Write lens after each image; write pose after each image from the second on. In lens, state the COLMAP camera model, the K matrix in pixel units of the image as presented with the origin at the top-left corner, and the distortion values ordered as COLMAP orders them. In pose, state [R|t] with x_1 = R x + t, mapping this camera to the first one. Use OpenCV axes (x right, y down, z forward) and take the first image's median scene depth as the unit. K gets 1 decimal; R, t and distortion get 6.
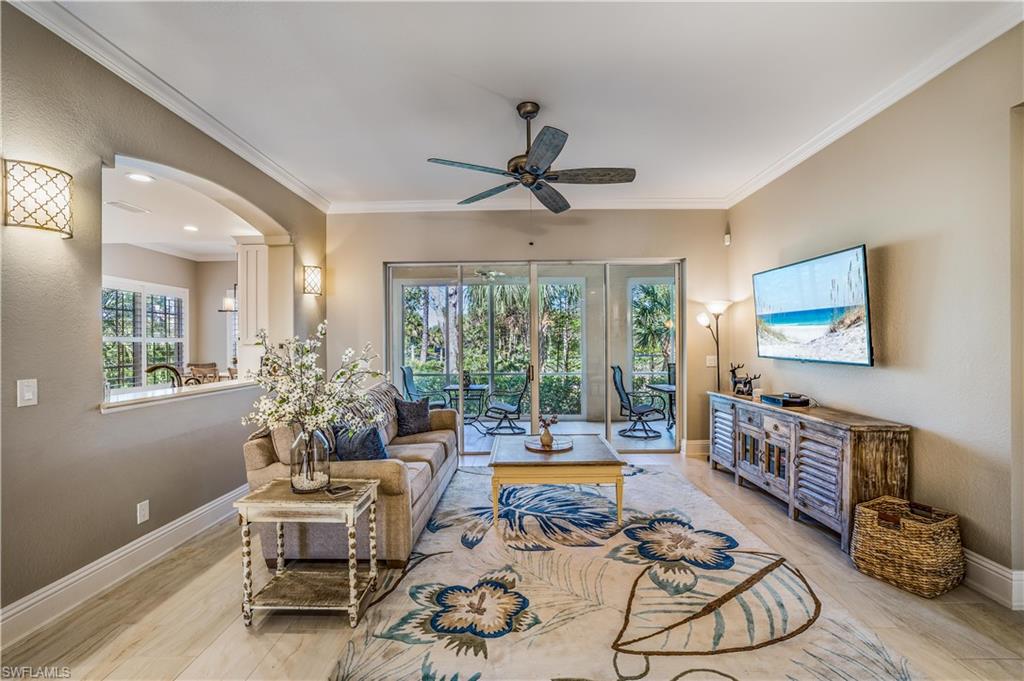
lens RADIAL K [[442.1, 0, 511.8], [0, 442.1, 341.4], [0, 0, 1]] dist [-0.016077, 0.001265]
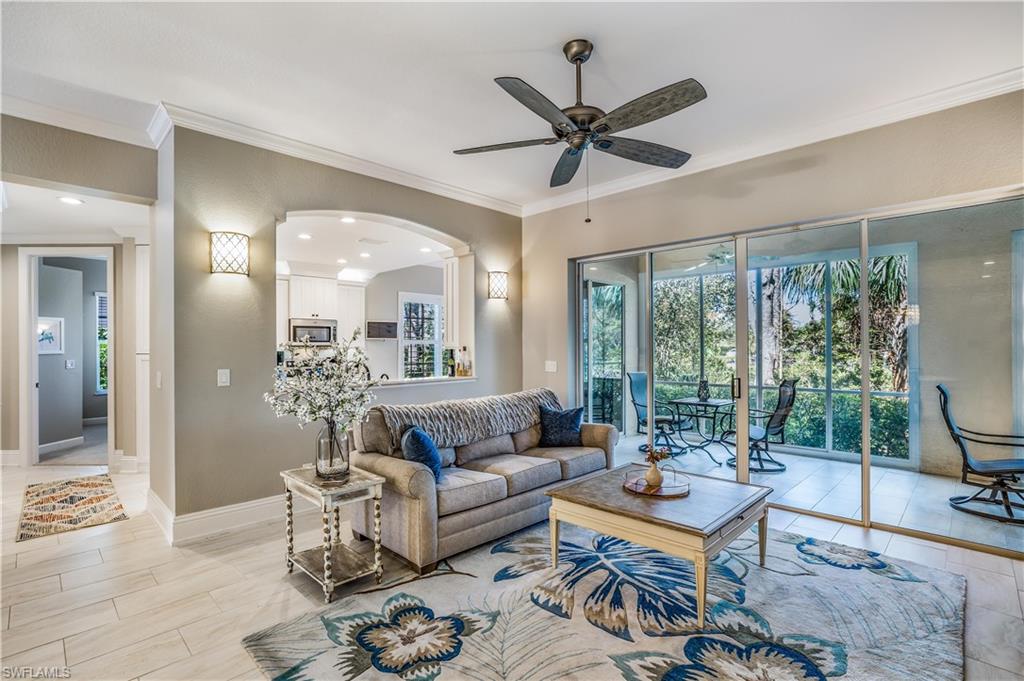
lens RADIAL K [[482.5, 0, 512.1], [0, 482.5, 343.2], [0, 0, 1]] dist [-0.016912, 0.001276]
pose [[0.725052, 0.001930, -0.688692, 0.528531], [-0.000005, 0.999996, 0.002796, -0.007283], [0.688694, -0.002024, 0.725049, 0.290877]]
